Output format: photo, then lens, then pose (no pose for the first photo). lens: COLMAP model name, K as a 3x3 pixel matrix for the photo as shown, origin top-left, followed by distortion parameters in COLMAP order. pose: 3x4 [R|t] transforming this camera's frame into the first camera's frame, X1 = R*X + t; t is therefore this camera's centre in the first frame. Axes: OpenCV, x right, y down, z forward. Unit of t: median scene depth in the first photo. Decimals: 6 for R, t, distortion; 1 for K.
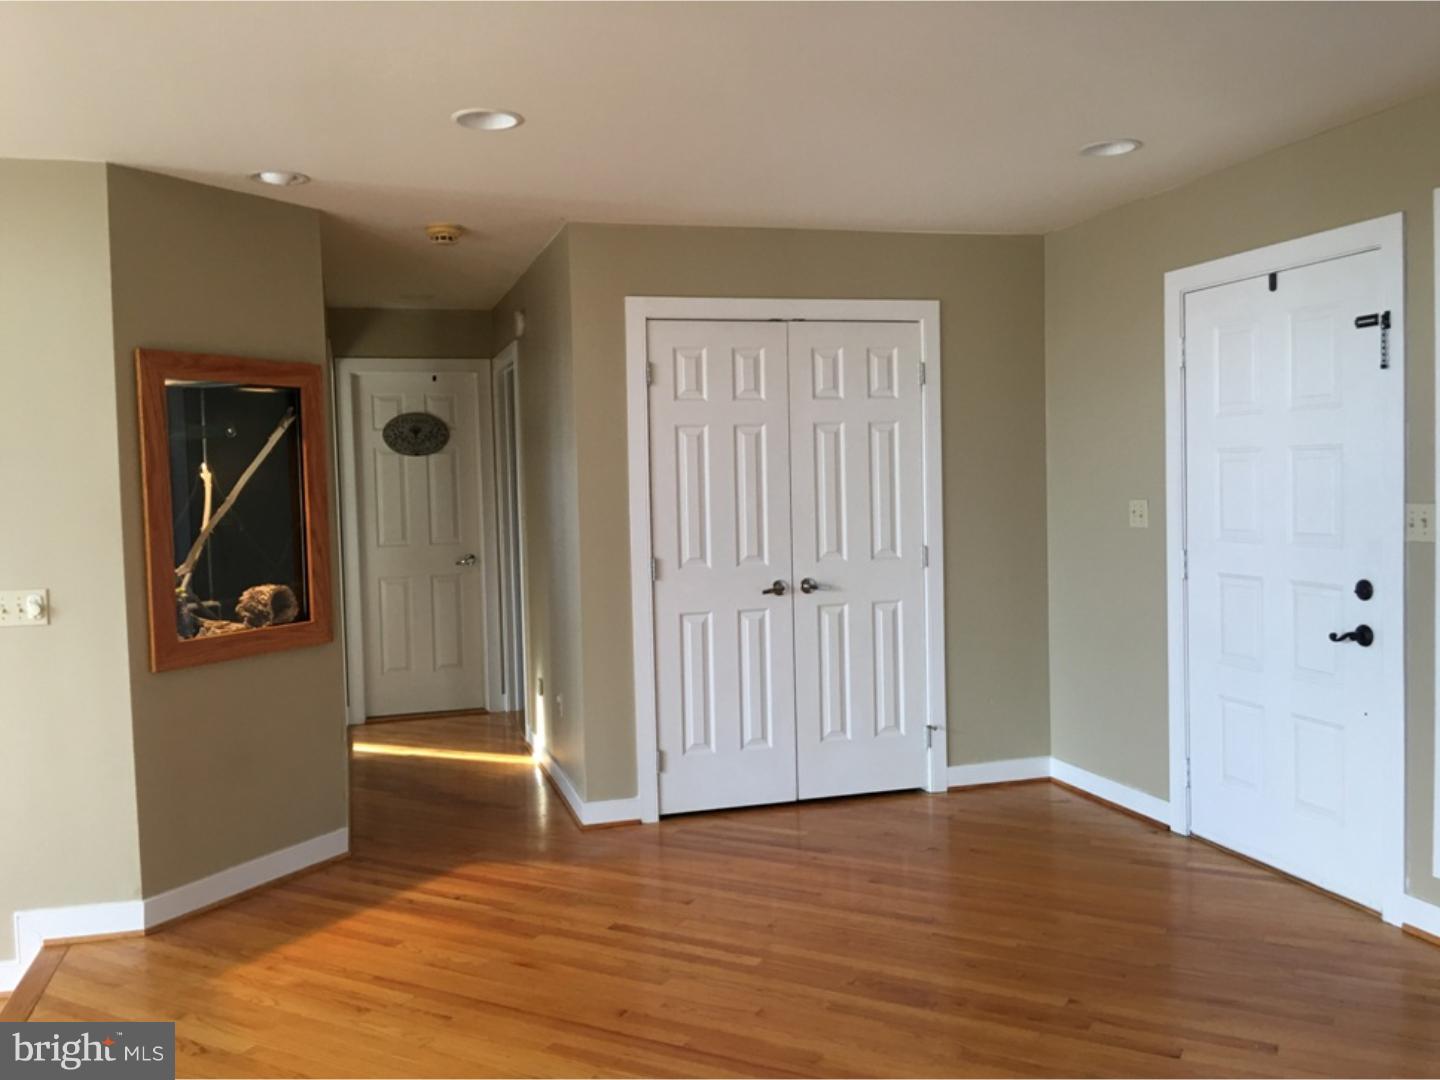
lens RADIAL K [[1226.4, 0, 720.0], [0, 1226.4, 540.0], [0, 0, 1]] dist [-0.008043, -0.002570]
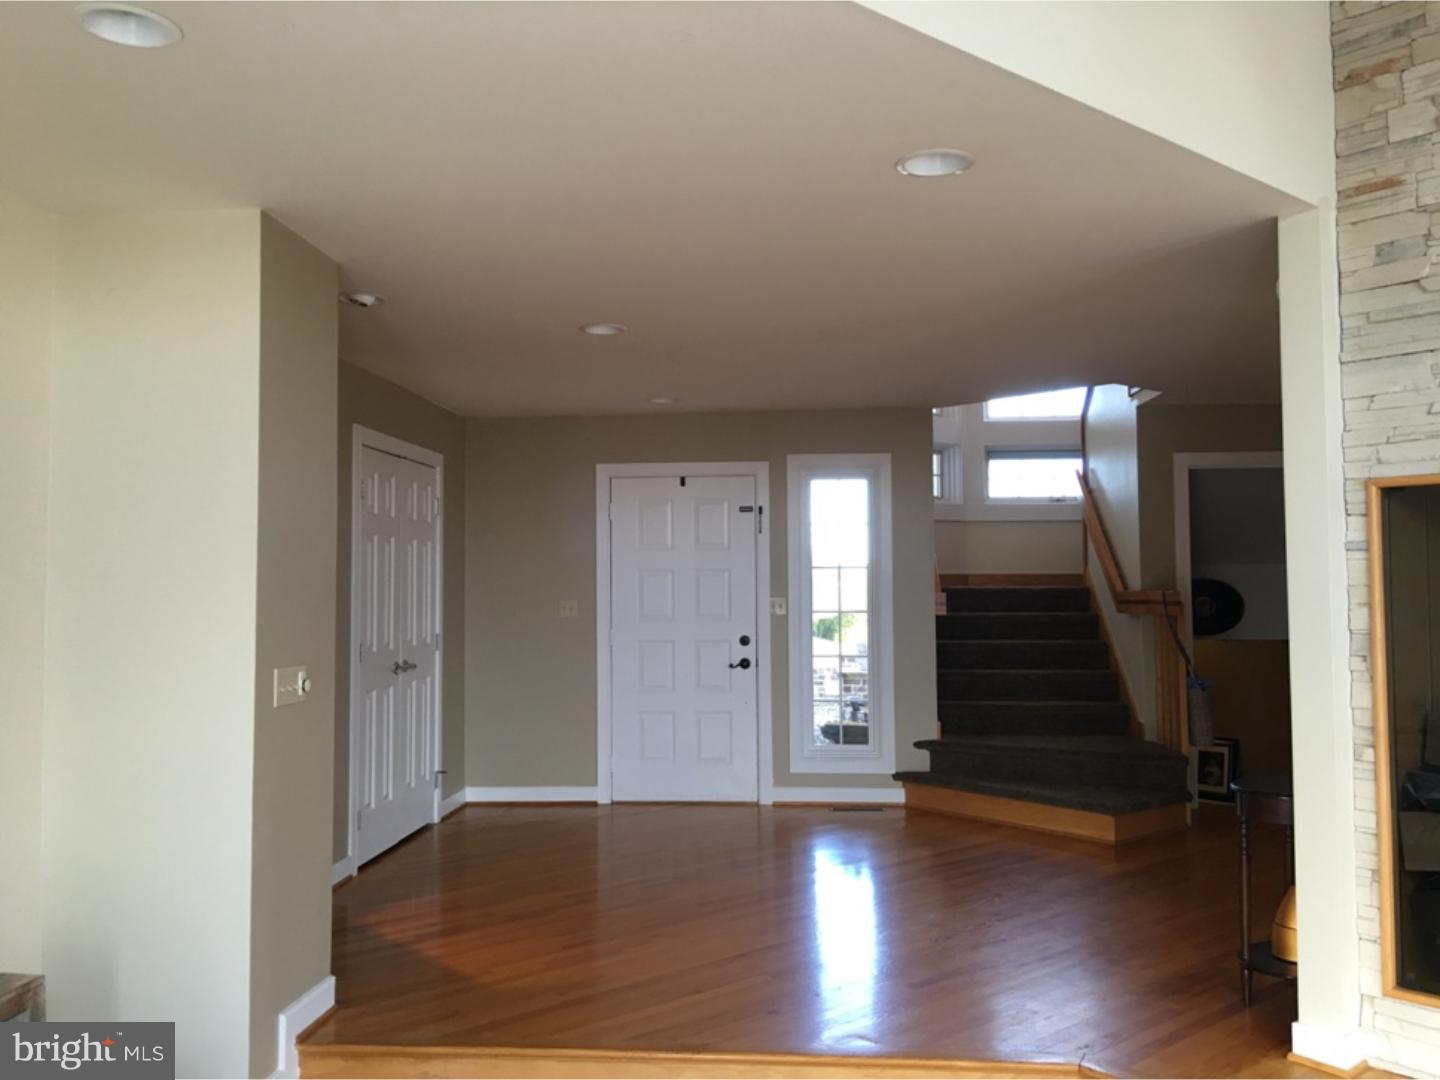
lens RADIAL K [[1178.2, 0, 720.0], [0, 1178.2, 540.0], [0, 0, 1]] dist [0.004682, 0.001606]
pose [[0.323237, 0.065859, 0.944023, -1.249561], [0.053232, 0.994730, -0.087623, 0.040820], [-0.944820, 0.078575, 0.318028, 0.382377]]
